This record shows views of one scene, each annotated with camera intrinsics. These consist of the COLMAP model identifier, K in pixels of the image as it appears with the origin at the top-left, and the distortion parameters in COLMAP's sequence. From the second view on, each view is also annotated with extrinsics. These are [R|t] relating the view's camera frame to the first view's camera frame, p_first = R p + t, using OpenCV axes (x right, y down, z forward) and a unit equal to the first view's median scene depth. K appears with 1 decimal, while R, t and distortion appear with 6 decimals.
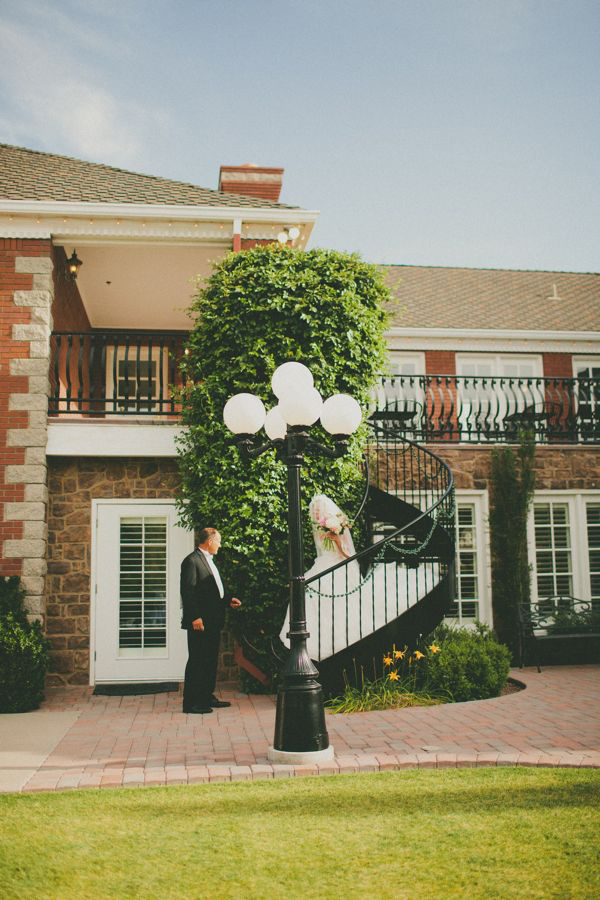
lens RADIAL K [[874.5, 0, 300.0], [0, 874.5, 450.0], [0, 0, 1]] dist [-0.089935, 0.071268]
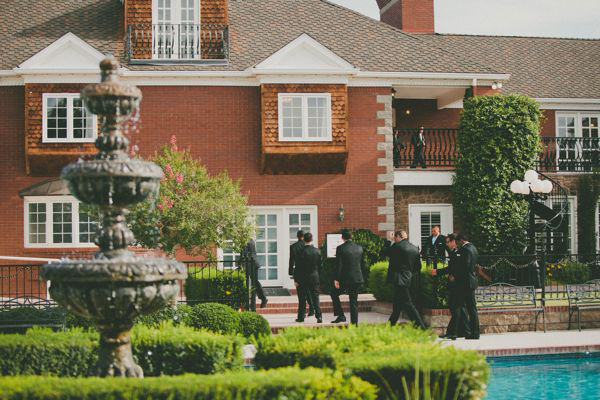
lens RADIAL K [[1063.7, 0, 300.0], [0, 1063.7, 200.0], [0, 0, 1]] dist [-0.293051, 0.160268]
pose [[0.999995, 0.002870, 0.001319, -0.545120], [-0.002993, 0.994373, 0.105897, -0.251672], [-0.001008, -0.105900, 0.994376, -1.780712]]
